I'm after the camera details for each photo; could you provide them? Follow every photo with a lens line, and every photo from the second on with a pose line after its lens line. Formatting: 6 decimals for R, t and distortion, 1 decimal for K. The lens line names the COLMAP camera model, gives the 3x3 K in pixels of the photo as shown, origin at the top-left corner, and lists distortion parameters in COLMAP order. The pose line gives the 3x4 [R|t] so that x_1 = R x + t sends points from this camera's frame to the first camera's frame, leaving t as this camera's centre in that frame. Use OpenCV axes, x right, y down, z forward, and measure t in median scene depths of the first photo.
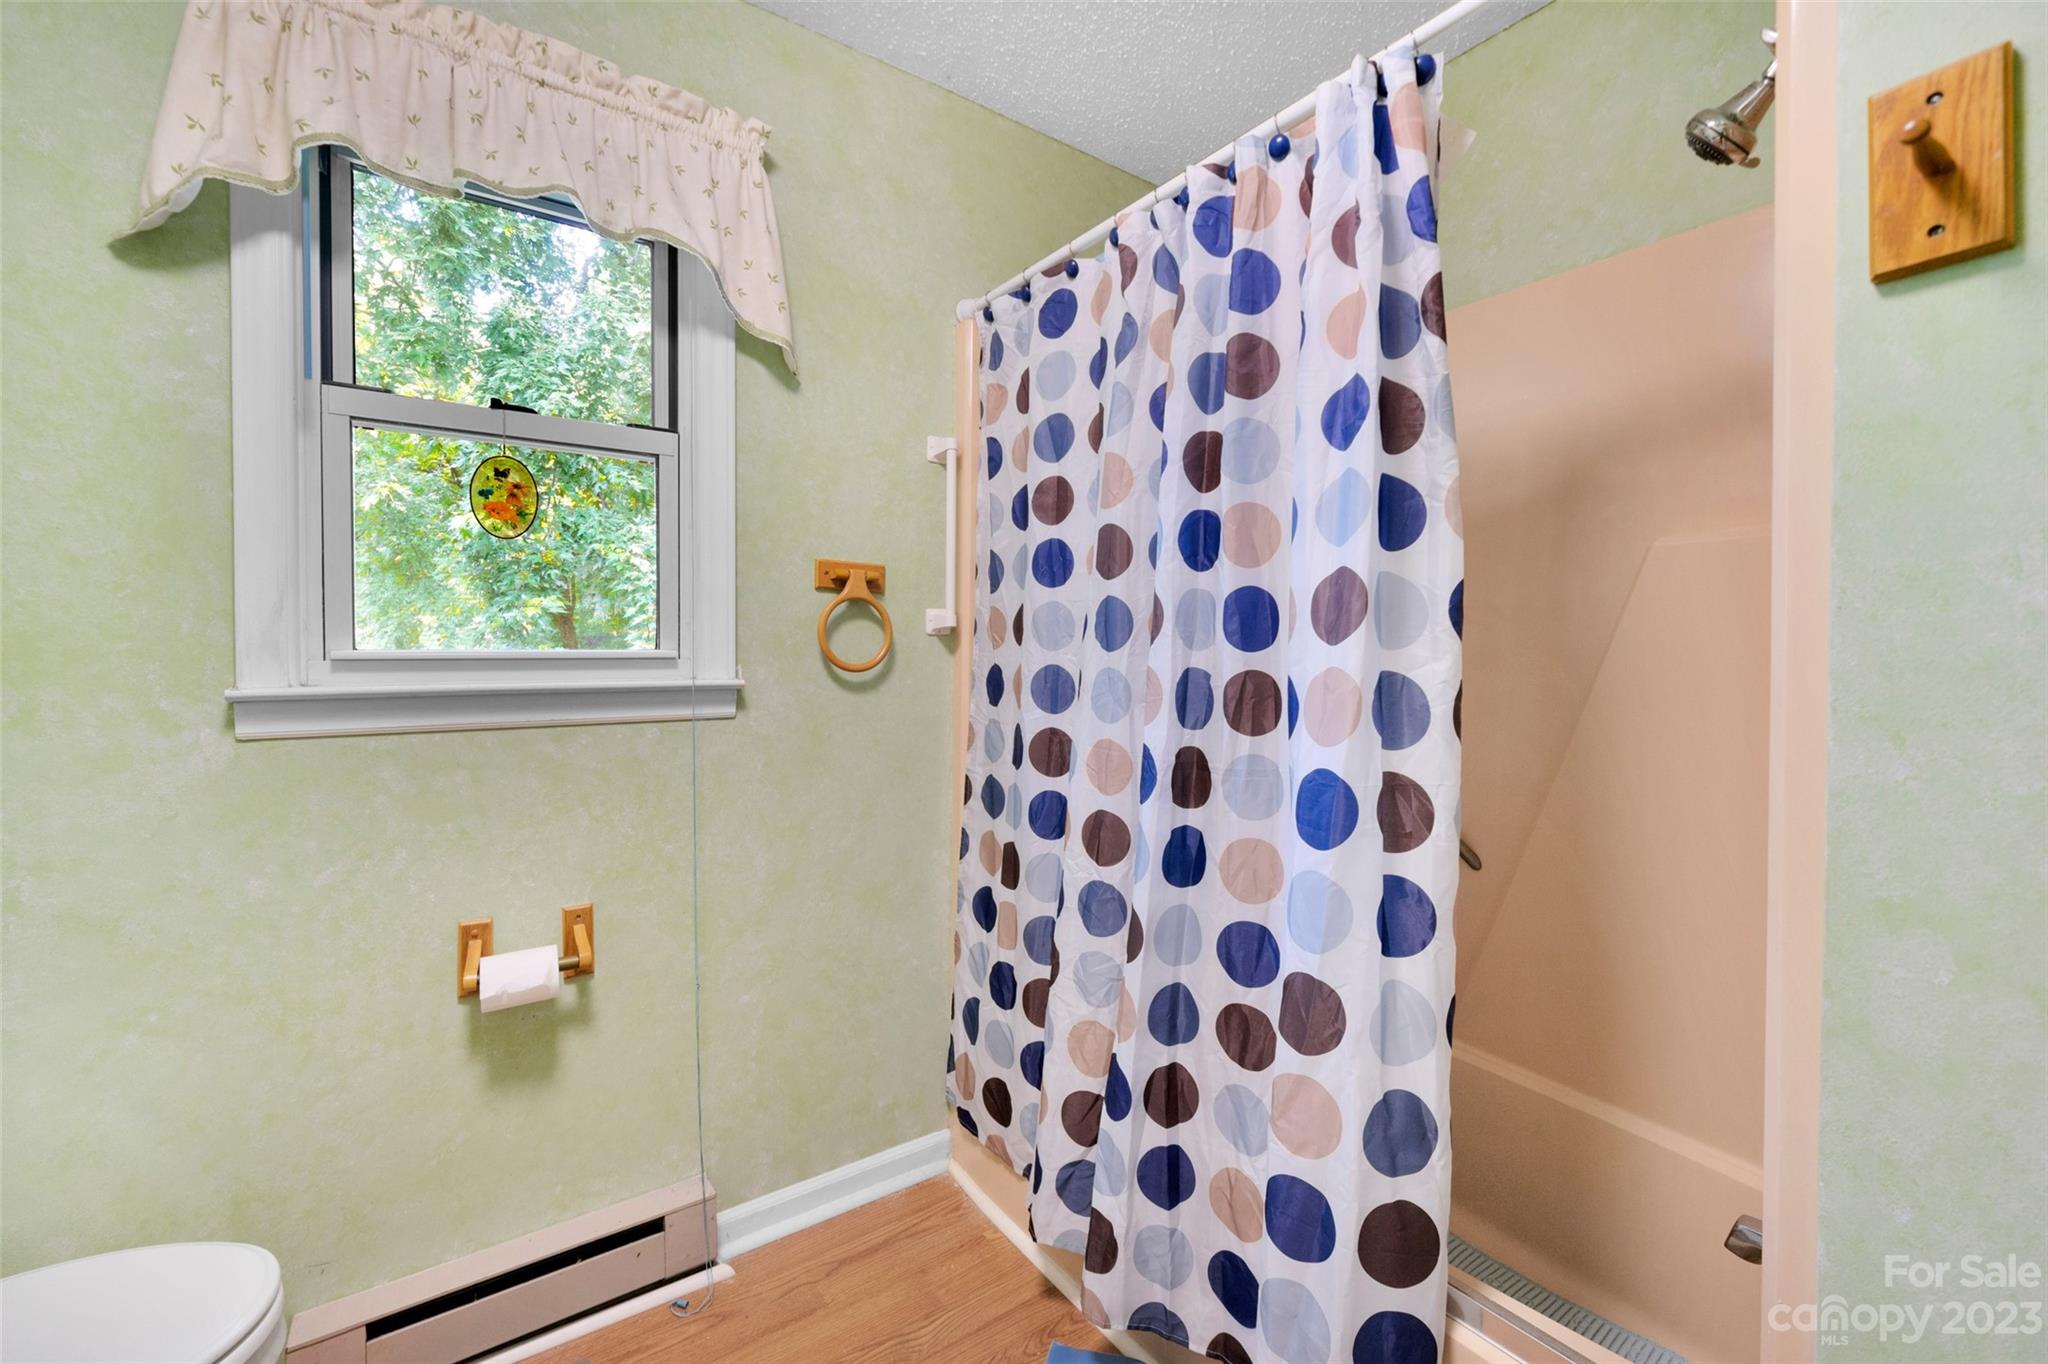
lens RADIAL K [[855.9, 0, 1024.8], [0, 855.9, 666.8], [0, 0, 1]] dist [0.000582, -0.000204]
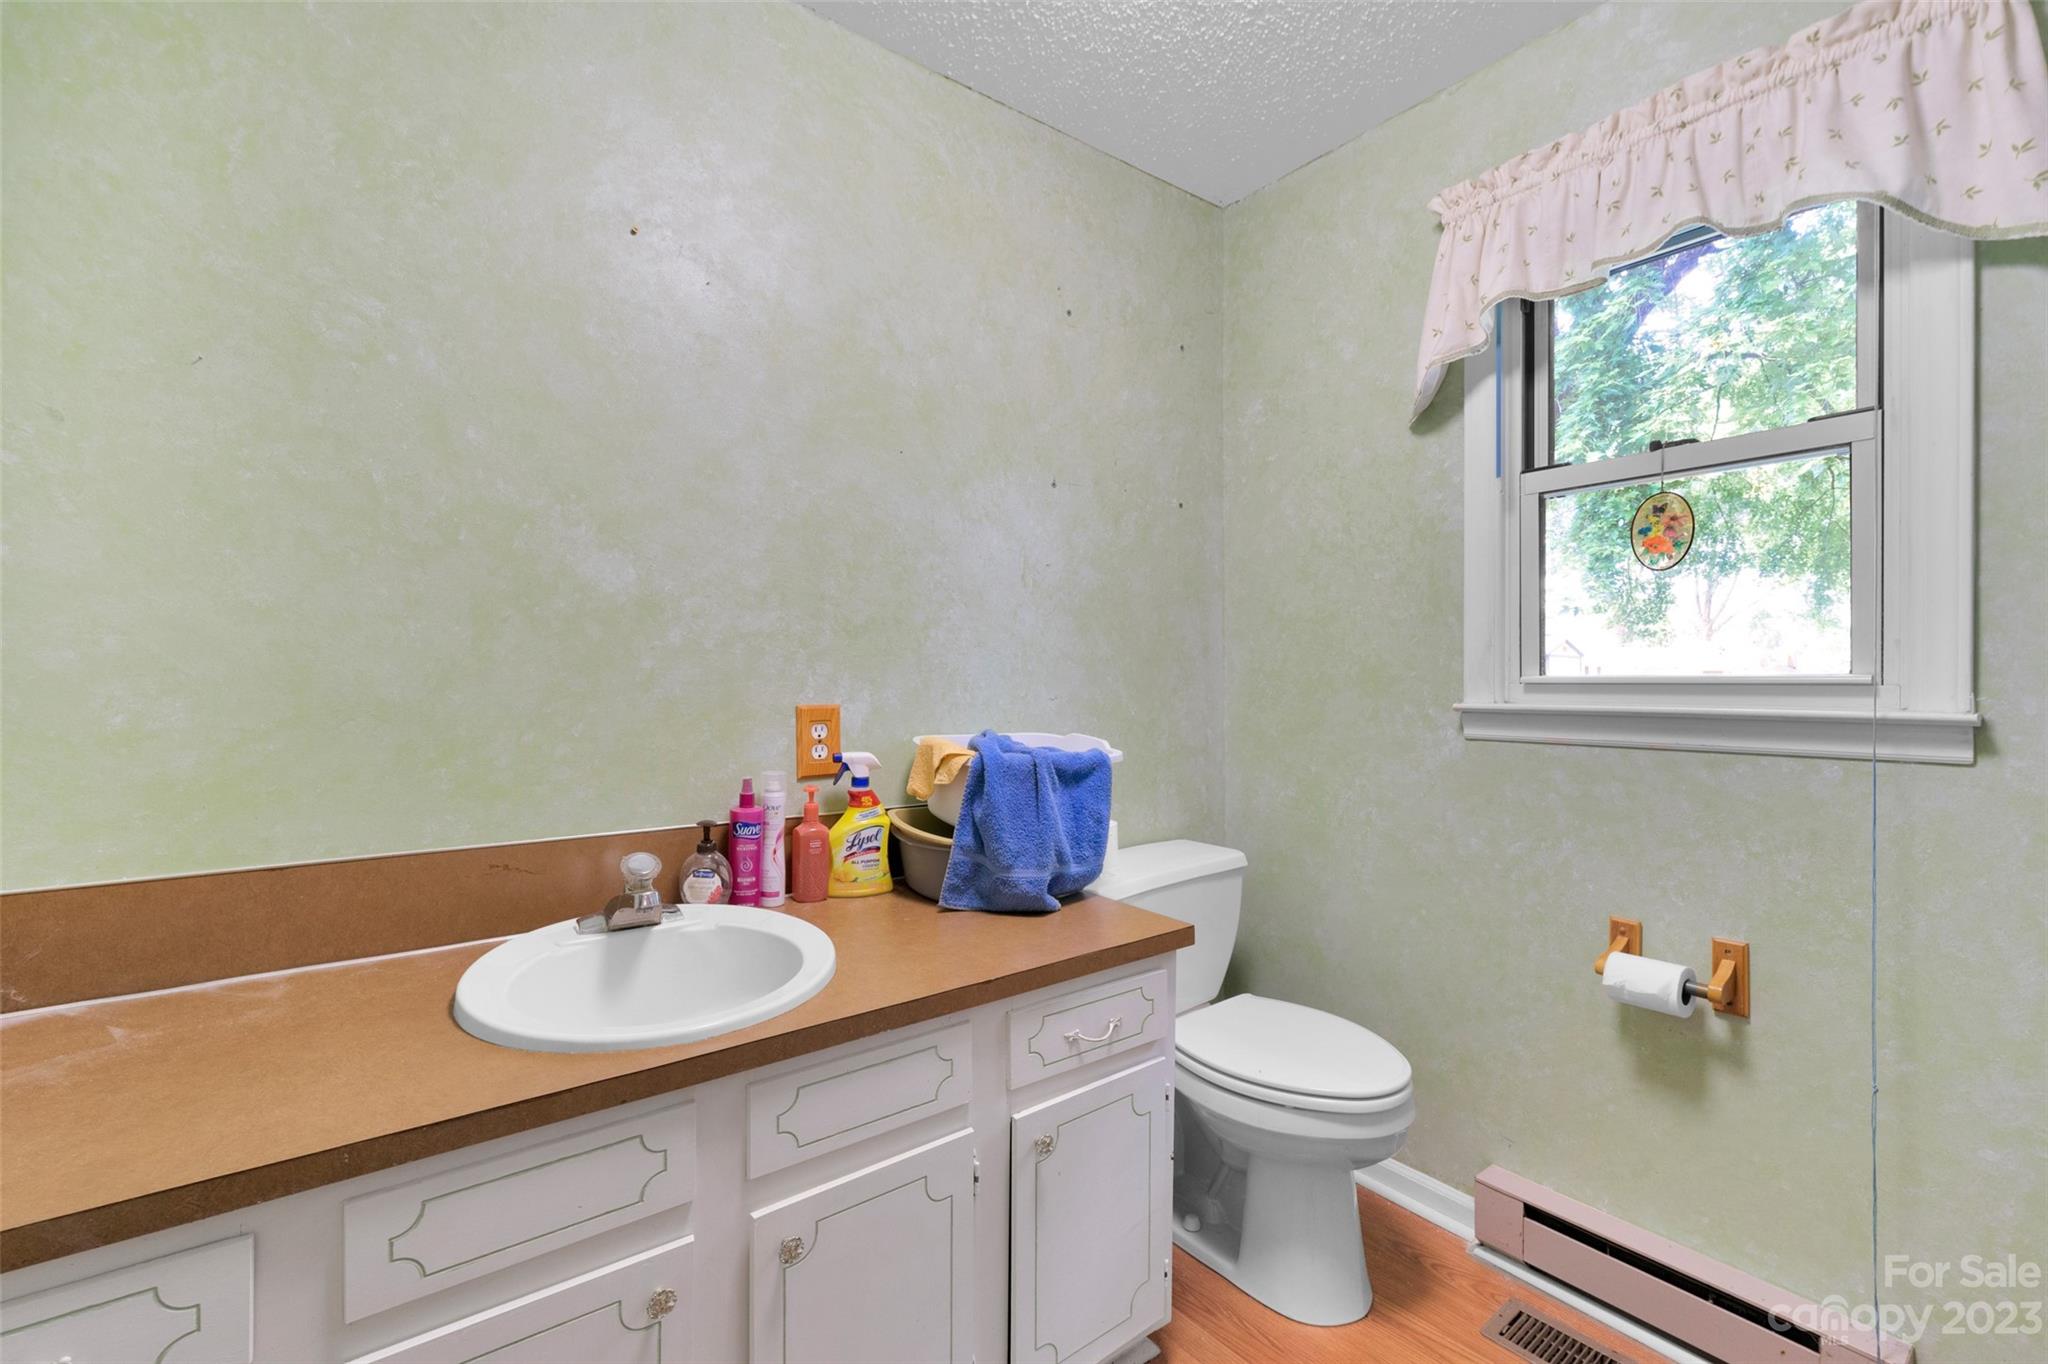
lens RADIAL K [[884.9, 0, 1013.1], [0, 884.9, 681.8], [0, 0, 1]] dist [-0.000610, 0.000055]
pose [[0.013442, 0.004315, -0.999900, 0.494708], [-0.015010, 0.999879, 0.004114, -0.004079], [0.999797, 0.014953, 0.013505, 0.190022]]
